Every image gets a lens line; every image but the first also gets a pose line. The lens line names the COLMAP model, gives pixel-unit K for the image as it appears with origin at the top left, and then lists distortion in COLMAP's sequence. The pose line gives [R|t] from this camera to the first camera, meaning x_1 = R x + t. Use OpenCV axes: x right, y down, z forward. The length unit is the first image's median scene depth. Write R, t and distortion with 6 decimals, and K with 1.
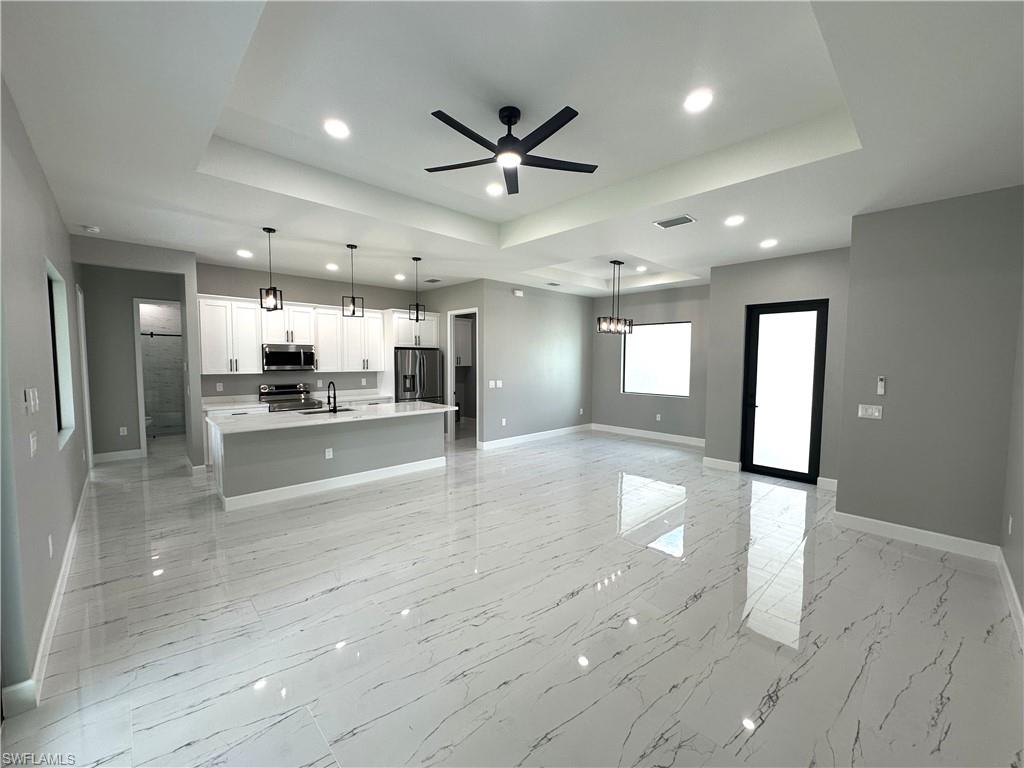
lens RADIAL K [[408.9, 0, 512.8], [0, 408.9, 384.9], [0, 0, 1]] dist [-0.002582, 0.000588]
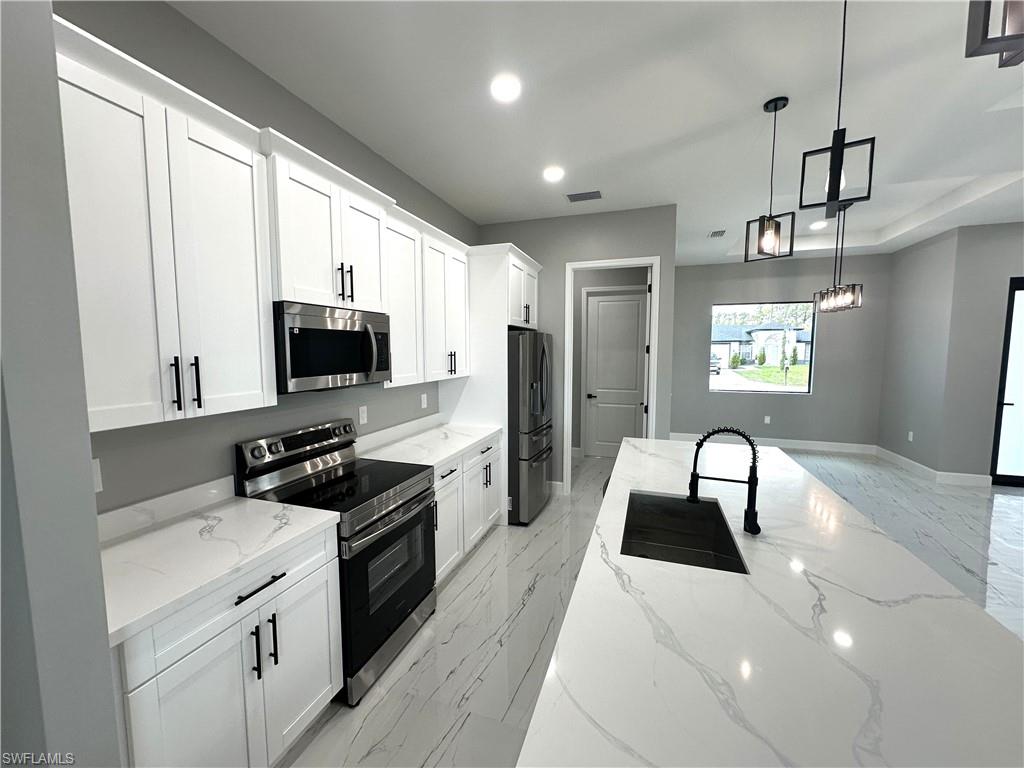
lens RADIAL K [[408.9, 0, 513.6], [0, 408.9, 384.7], [0, 0, 1]] dist [-0.002582, 0.000588]
pose [[0.887651, -0.047899, 0.458019, -0.574833], [0.037907, 0.998801, 0.030988, -0.043158], [-0.458954, -0.010144, 0.888402, 0.649622]]
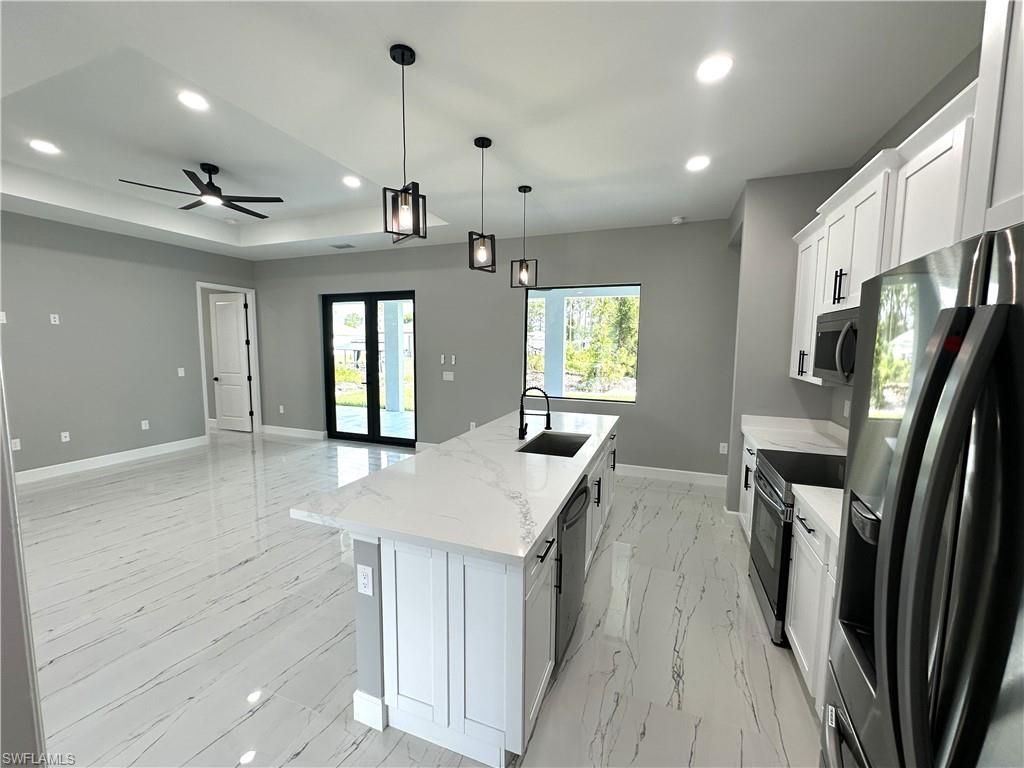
lens RADIAL K [[408.9, 0, 513.7], [0, 408.9, 385.3], [0, 0, 1]] dist [-0.002582, 0.000588]
pose [[-0.903610, 0.028418, -0.427412, -0.141454], [-0.043092, 0.986705, 0.156707, -0.077353], [0.426183, 0.160020, -0.890372, 1.195928]]
